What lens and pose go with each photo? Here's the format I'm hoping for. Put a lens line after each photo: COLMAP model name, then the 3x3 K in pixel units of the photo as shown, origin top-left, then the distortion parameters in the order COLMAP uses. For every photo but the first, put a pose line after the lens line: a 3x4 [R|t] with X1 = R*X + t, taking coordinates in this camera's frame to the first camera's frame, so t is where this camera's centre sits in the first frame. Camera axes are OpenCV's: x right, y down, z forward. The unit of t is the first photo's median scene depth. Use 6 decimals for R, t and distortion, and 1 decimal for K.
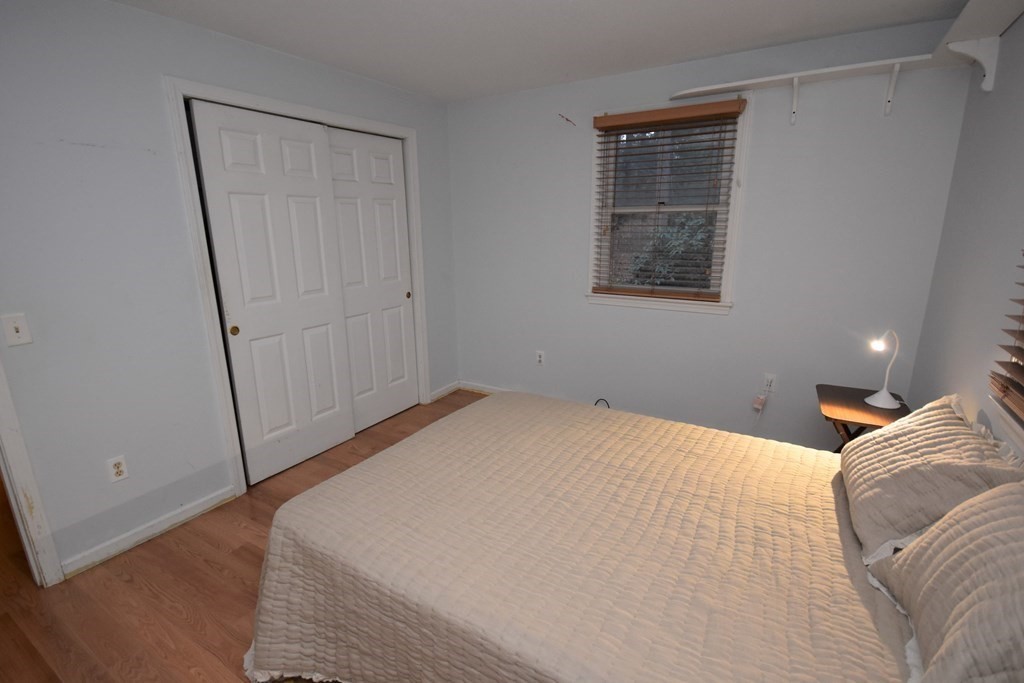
lens RADIAL K [[497.1, 0, 512.0], [0, 497.1, 341.5], [0, 0, 1]] dist [0.029138, -0.012206]
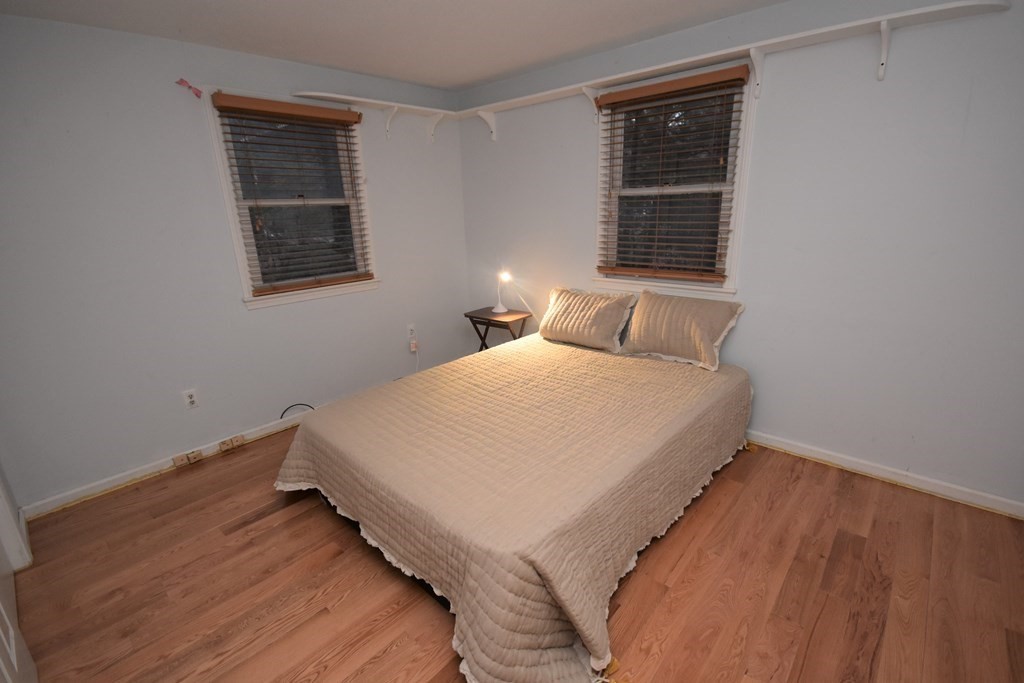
lens RADIAL K [[497.1, 0, 512.0], [0, 497.1, 341.5], [0, 0, 1]] dist [0.029138, -0.012206]
pose [[0.170748, -0.262659, 0.949661, -1.003584], [0.265952, 0.940327, 0.212259, -0.143898], [-0.948744, 0.216321, 0.230413, 0.605279]]
